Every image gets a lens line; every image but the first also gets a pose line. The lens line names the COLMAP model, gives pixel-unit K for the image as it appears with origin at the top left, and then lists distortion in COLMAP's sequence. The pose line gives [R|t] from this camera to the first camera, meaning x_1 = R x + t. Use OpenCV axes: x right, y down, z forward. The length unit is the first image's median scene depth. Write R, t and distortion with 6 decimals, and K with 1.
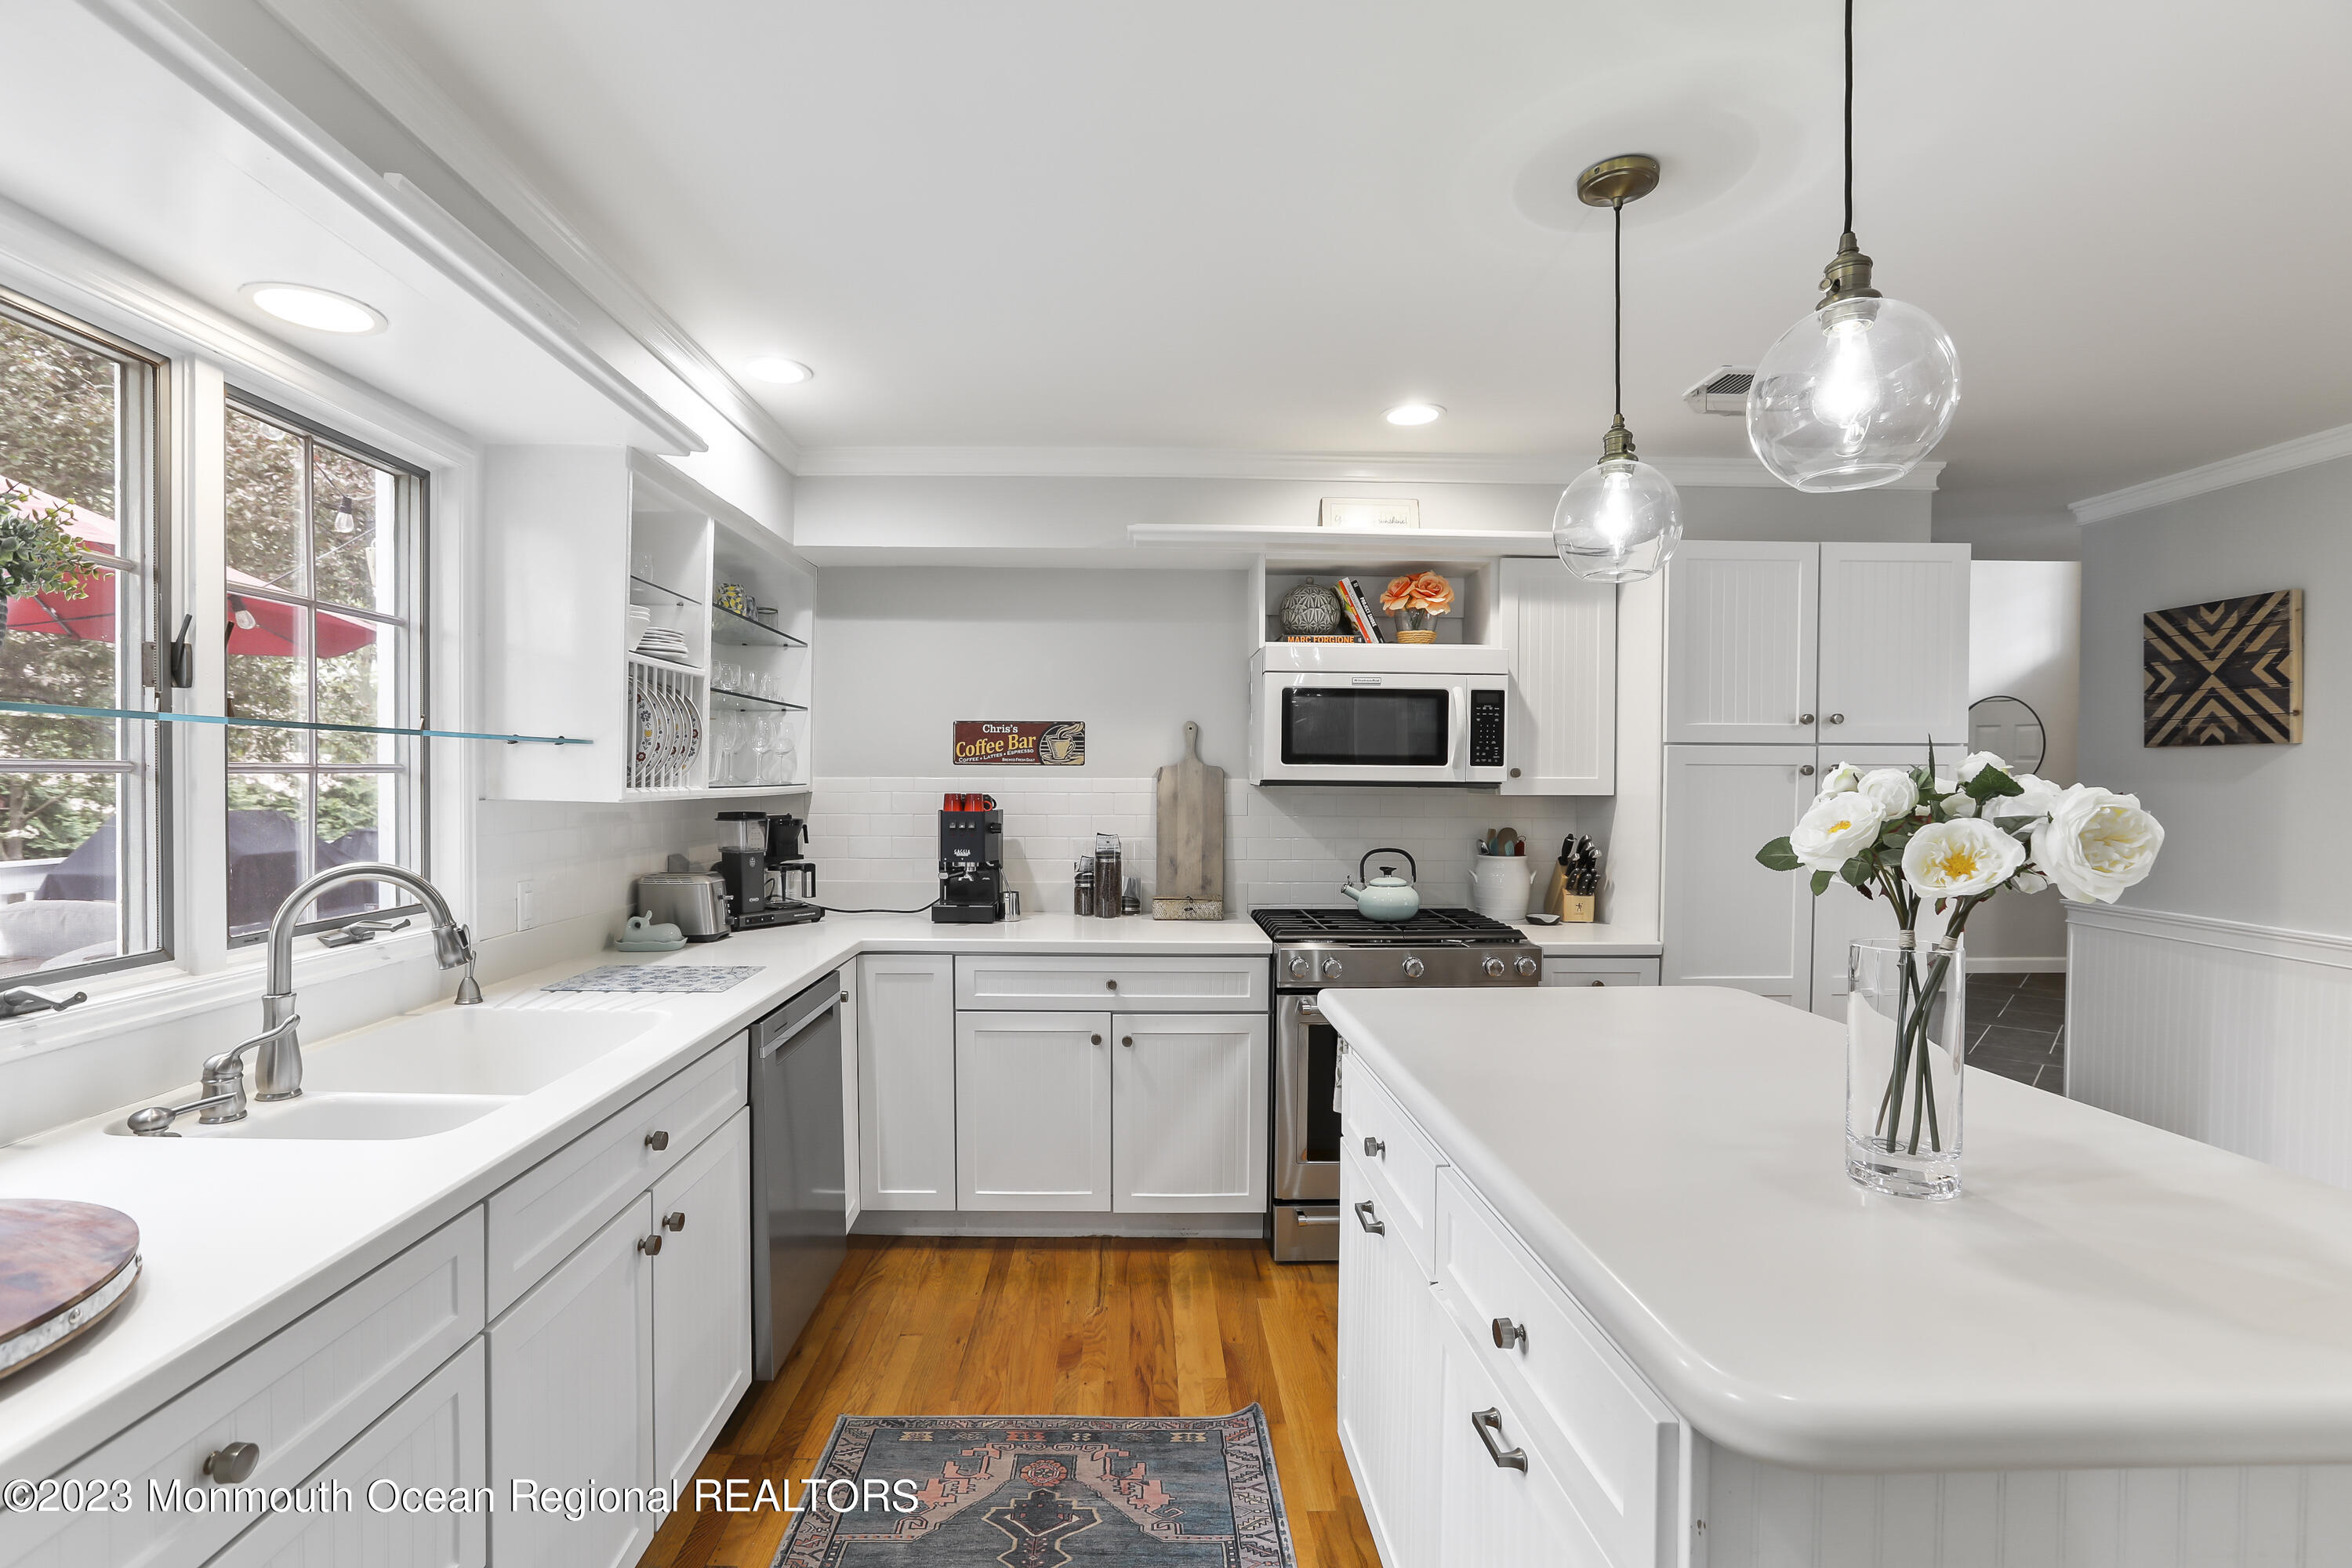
lens RADIAL K [[1067.9, 0, 1172.3], [0, 1067.9, 788.8], [0, 0, 1]] dist [-0.020562, -0.000096]
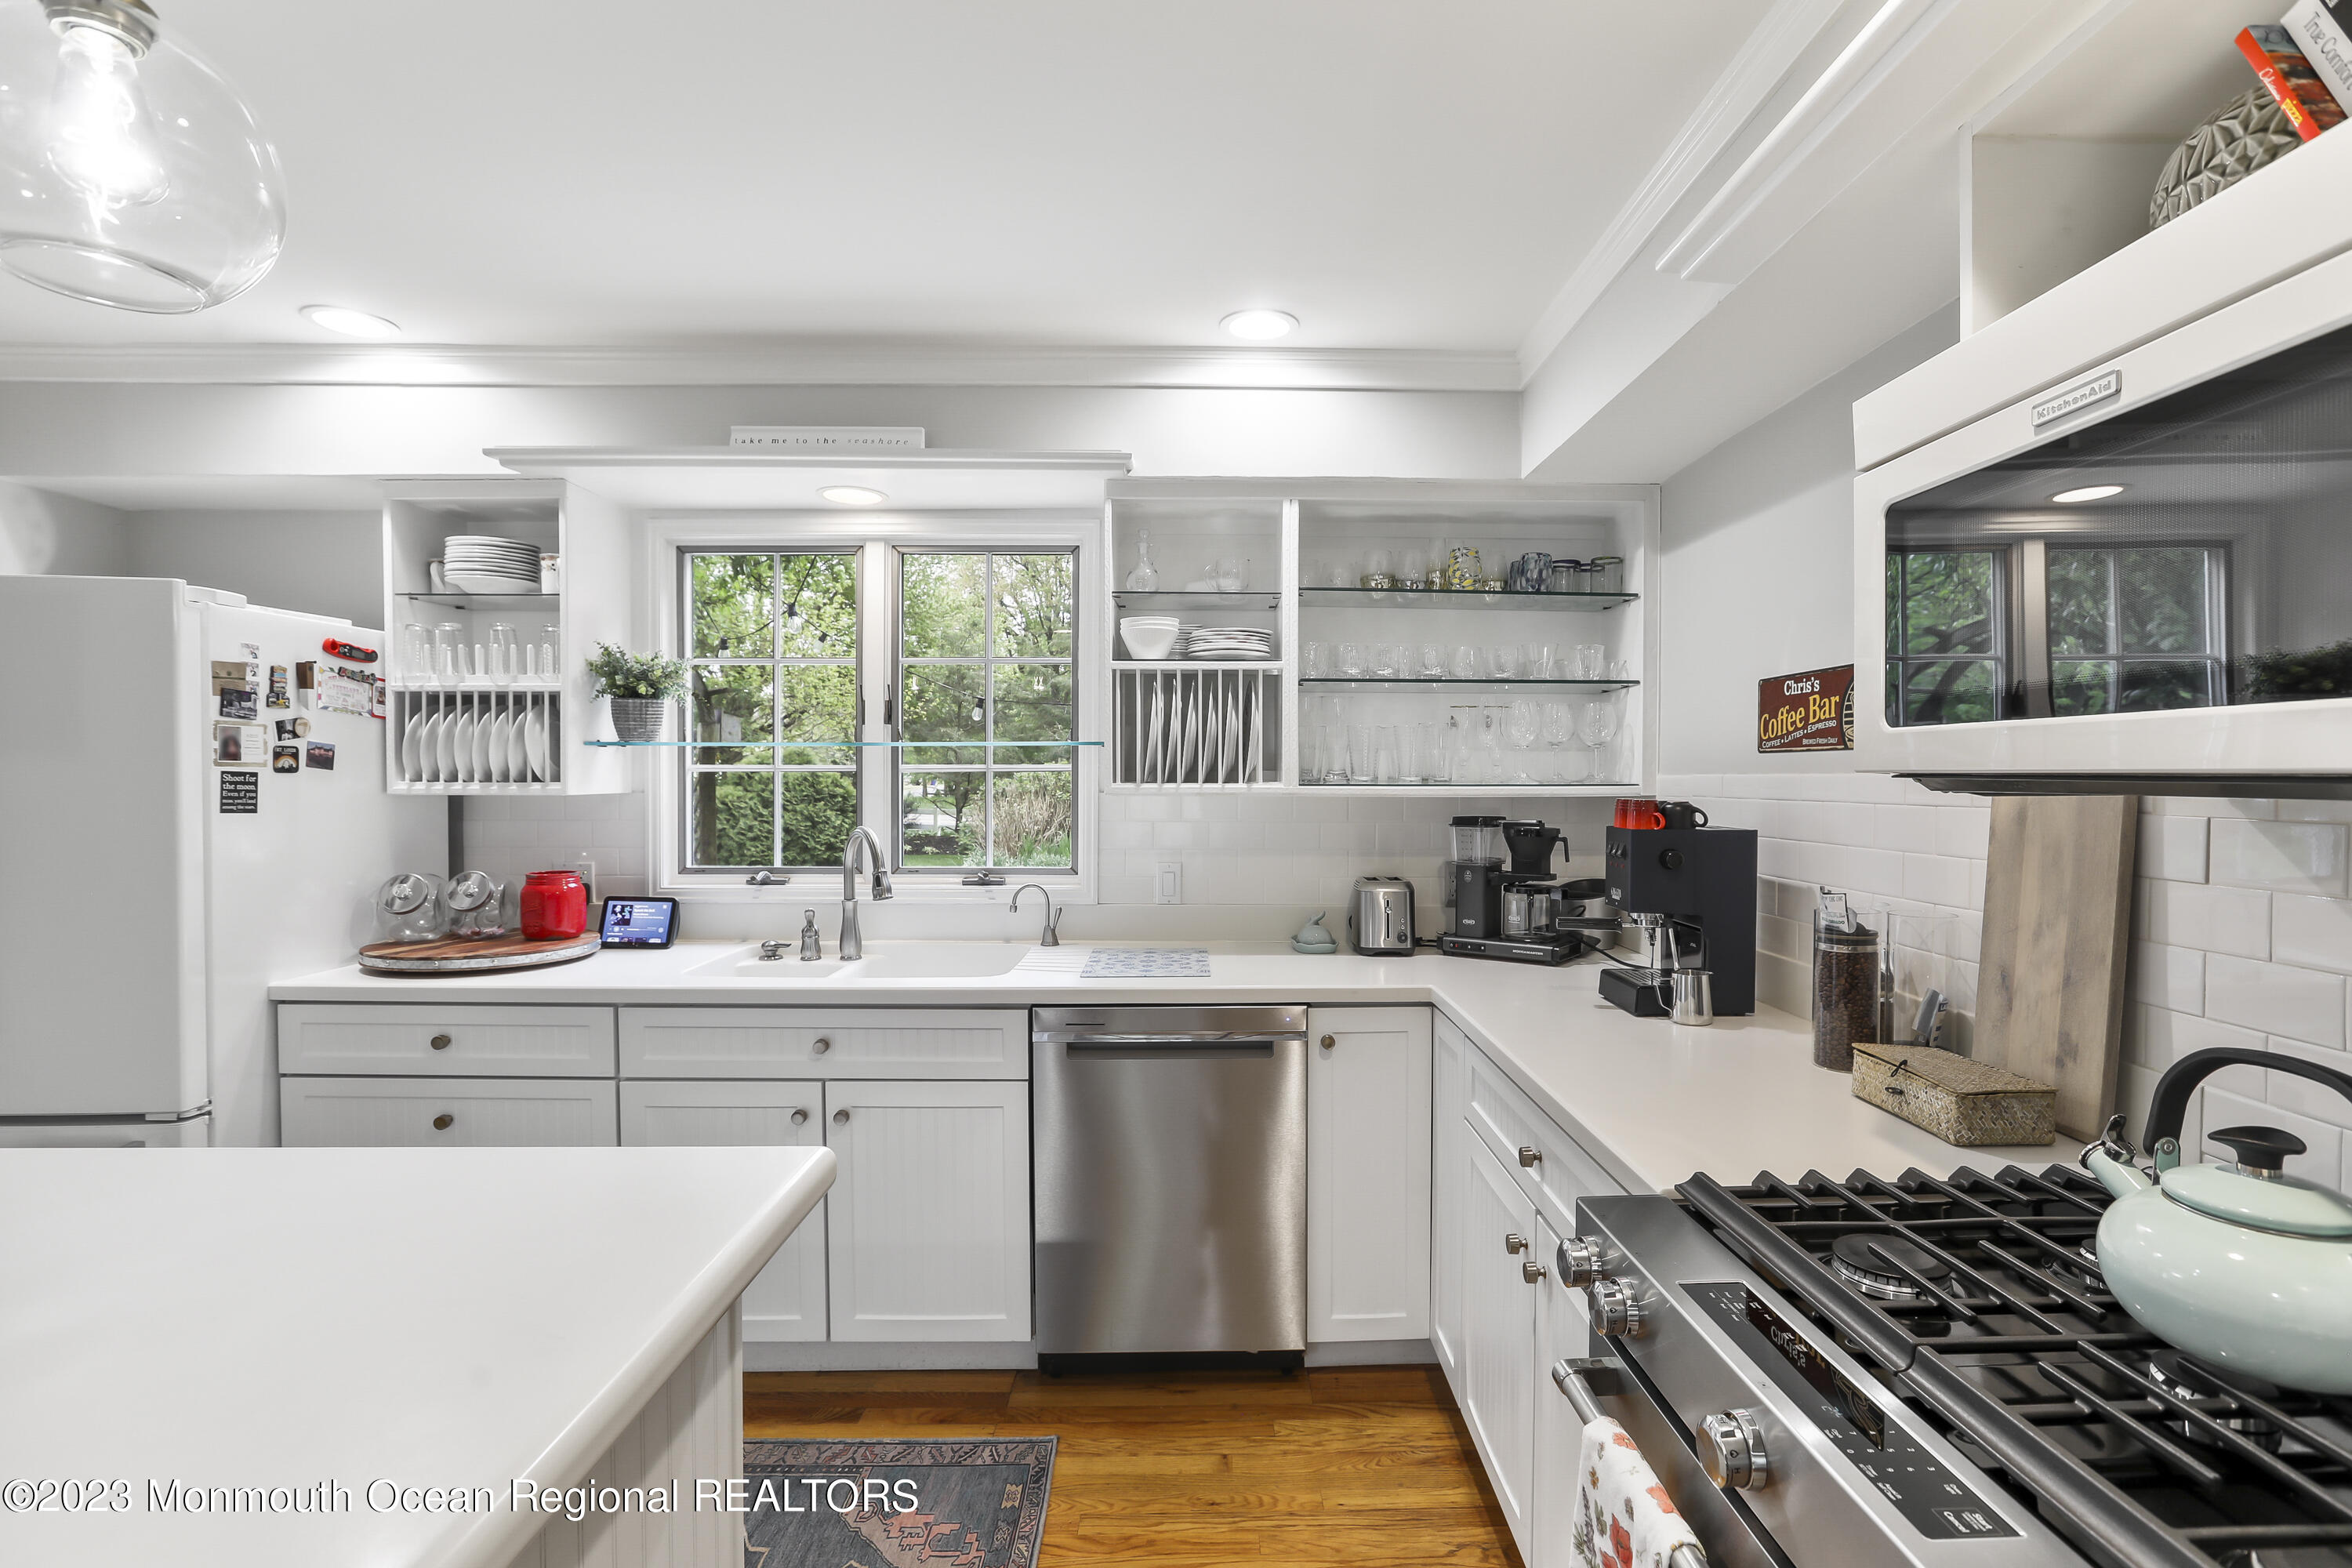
lens RADIAL K [[1067.9, 0, 1181.9], [0, 1067.9, 780.6], [0, 0, 1]] dist [-0.020562, -0.000096]
pose [[-0.020129, -0.002474, -0.999794, 0.401925], [-0.011537, 0.999931, -0.002242, -0.002199], [0.999731, 0.011489, -0.020156, 0.697470]]
